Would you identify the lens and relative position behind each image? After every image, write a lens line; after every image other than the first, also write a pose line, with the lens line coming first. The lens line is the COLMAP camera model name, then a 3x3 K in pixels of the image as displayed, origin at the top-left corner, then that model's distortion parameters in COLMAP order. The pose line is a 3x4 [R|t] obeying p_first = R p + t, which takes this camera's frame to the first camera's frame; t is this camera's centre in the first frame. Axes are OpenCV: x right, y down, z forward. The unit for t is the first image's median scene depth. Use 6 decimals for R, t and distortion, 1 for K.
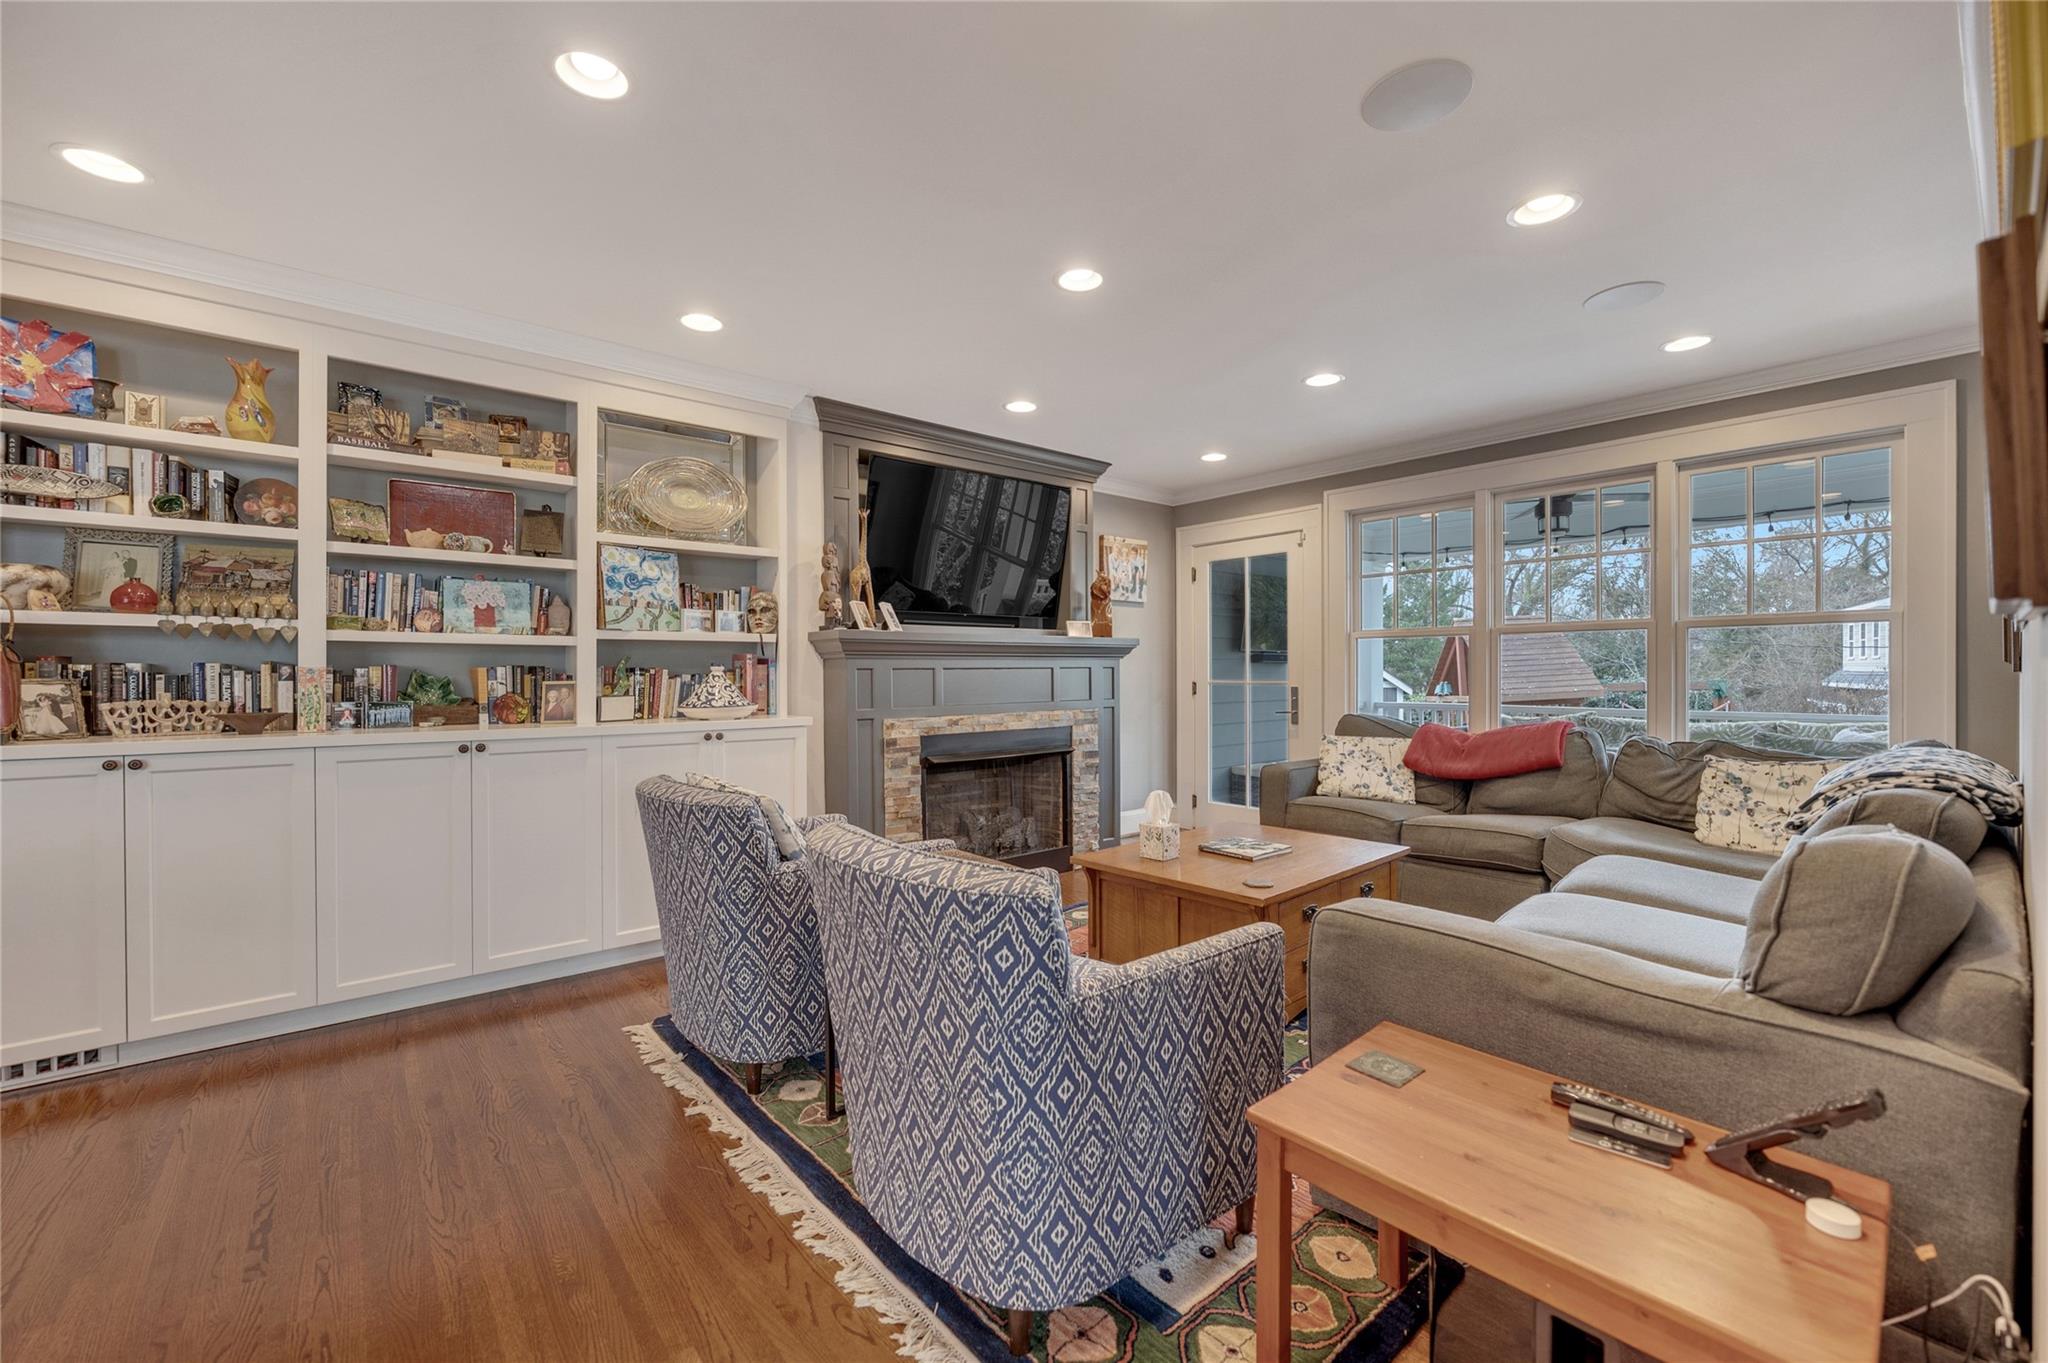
lens RADIAL K [[847.4, 0, 1016.7], [0, 847.4, 678.0], [0, 0, 1]] dist [-0.002041, -0.000221]
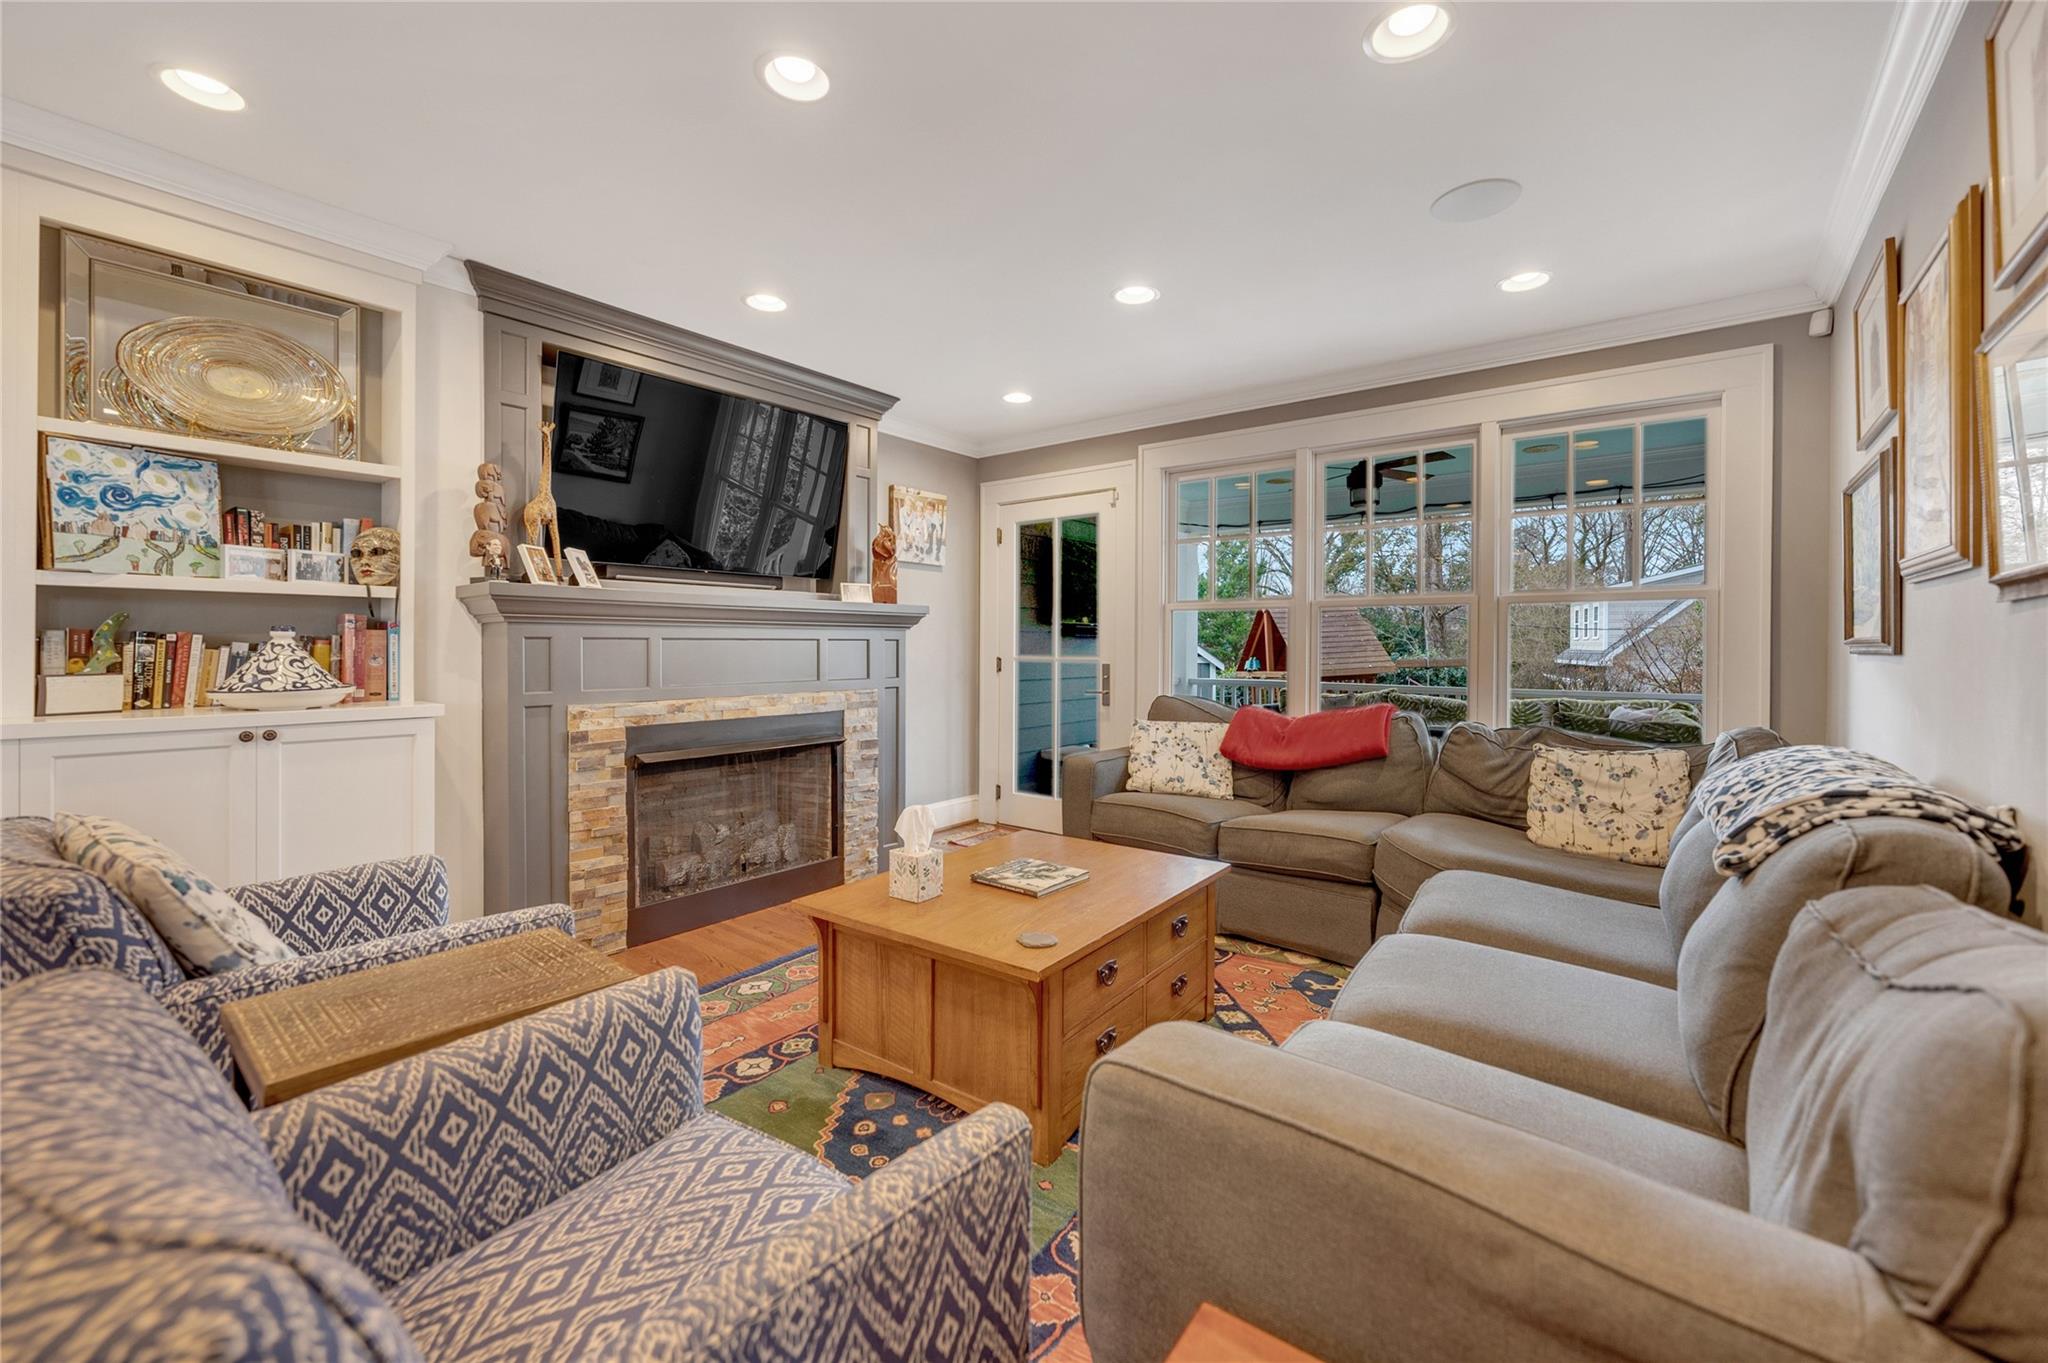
lens RADIAL K [[838.4, 0, 1023.0], [0, 838.4, 652.3], [0, 0, 1]] dist [-0.001940, -0.000174]
pose [[0.979357, 0.008096, 0.201974, 0.084259], [-0.008302, 0.999966, 0.000172, -0.001488], [-0.201966, -0.001845, 0.979391, 0.201086]]
